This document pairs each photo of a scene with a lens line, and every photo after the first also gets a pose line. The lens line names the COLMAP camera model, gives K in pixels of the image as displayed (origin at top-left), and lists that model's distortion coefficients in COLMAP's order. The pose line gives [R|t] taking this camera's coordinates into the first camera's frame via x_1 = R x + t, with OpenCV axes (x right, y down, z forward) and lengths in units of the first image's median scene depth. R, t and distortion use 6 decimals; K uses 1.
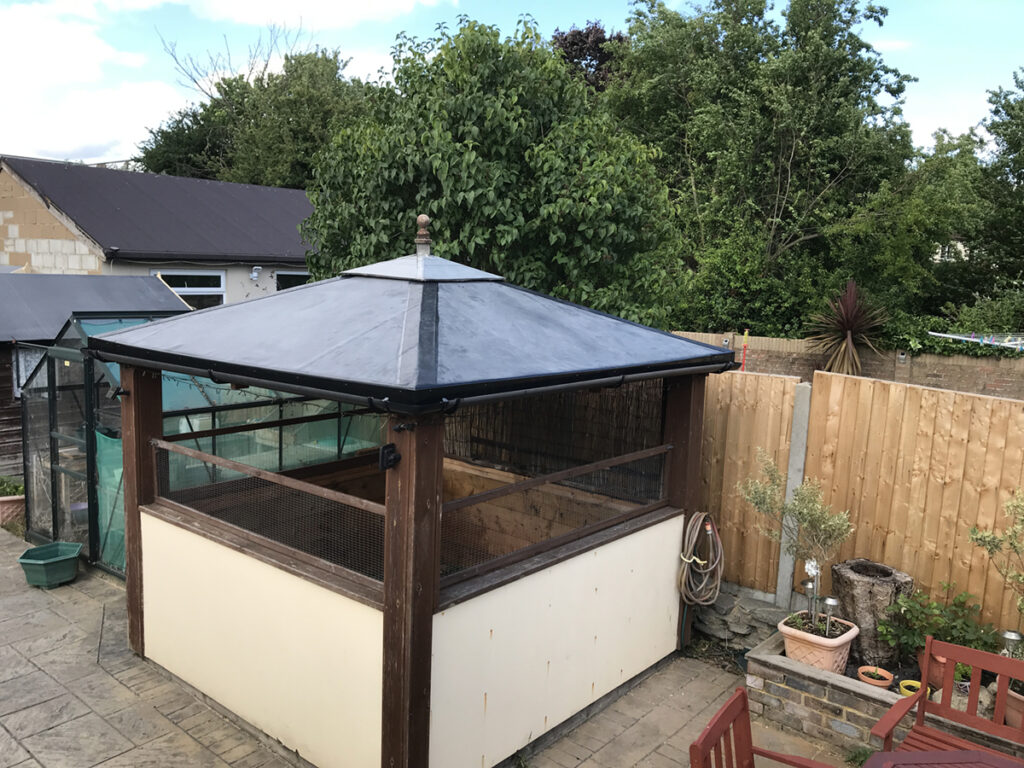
lens RADIAL K [[834.8, 0, 492.8], [0, 834.8, 376.9], [0, 0, 1]] dist [0.072768, 0.003727]
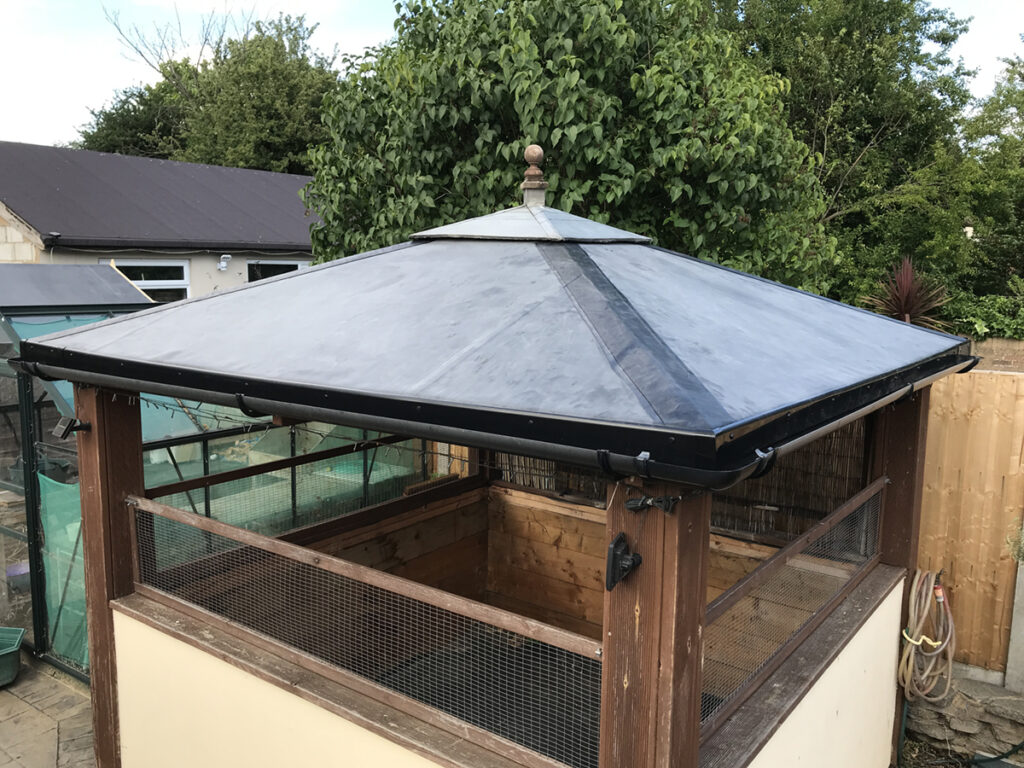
lens RADIAL K [[831.4, 0, 512.0], [0, 831.4, 384.0], [0, 0, 1]] dist [-0.013972, 0.092134]
pose [[0.996646, -0.022977, 0.078545, -0.127213], [0.021801, 0.999637, 0.015806, -0.012986], [-0.078880, -0.014041, 0.996785, 0.274983]]
